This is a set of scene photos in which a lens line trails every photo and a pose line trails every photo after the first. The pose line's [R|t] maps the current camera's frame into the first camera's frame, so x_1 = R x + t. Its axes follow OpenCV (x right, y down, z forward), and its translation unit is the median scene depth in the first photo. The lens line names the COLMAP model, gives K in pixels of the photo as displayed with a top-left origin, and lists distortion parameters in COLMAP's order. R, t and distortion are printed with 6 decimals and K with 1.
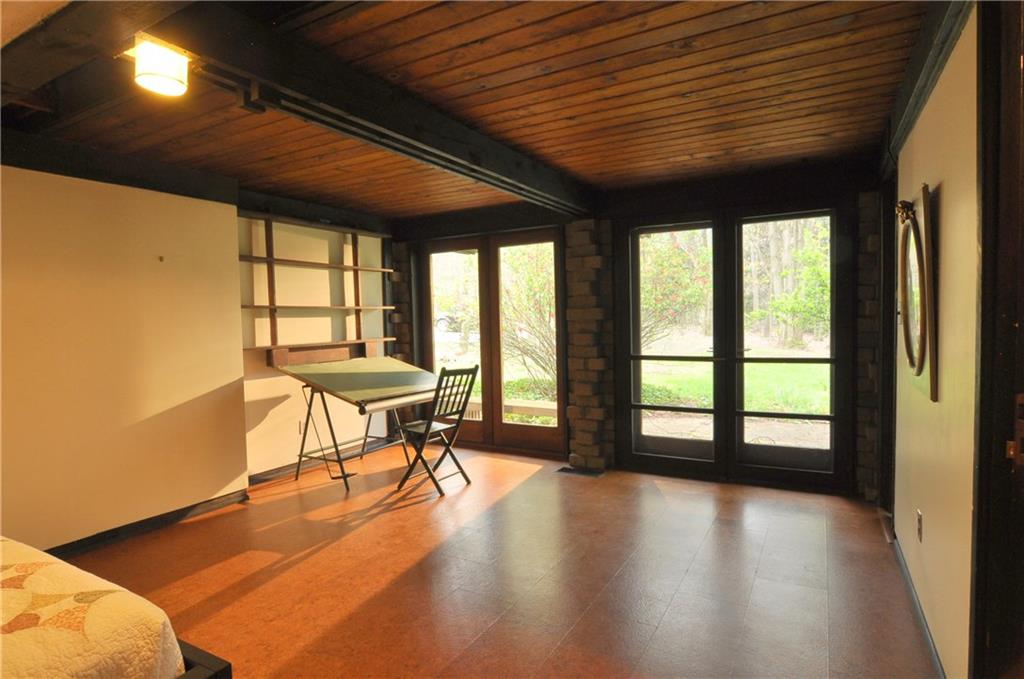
lens RADIAL K [[549.9, 0, 506.0], [0, 549.9, 343.6], [0, 0, 1]] dist [-0.037442, 0.015003]
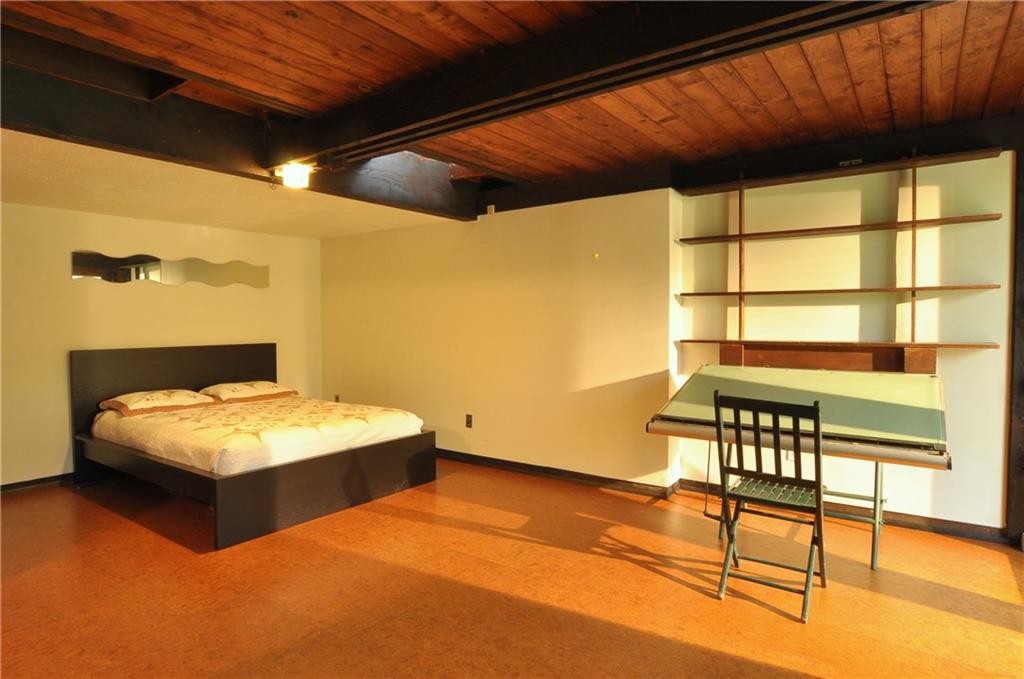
lens RADIAL K [[582.9, 0, 512.0], [0, 582.9, 339.5], [0, 0, 1]] dist [-0.039558, 0.018220]
pose [[-0.119552, 0.057297, -0.991173, 0.547752], [-0.037197, 0.997374, 0.062142, -0.043472], [0.992131, 0.044298, -0.117107, 0.857257]]
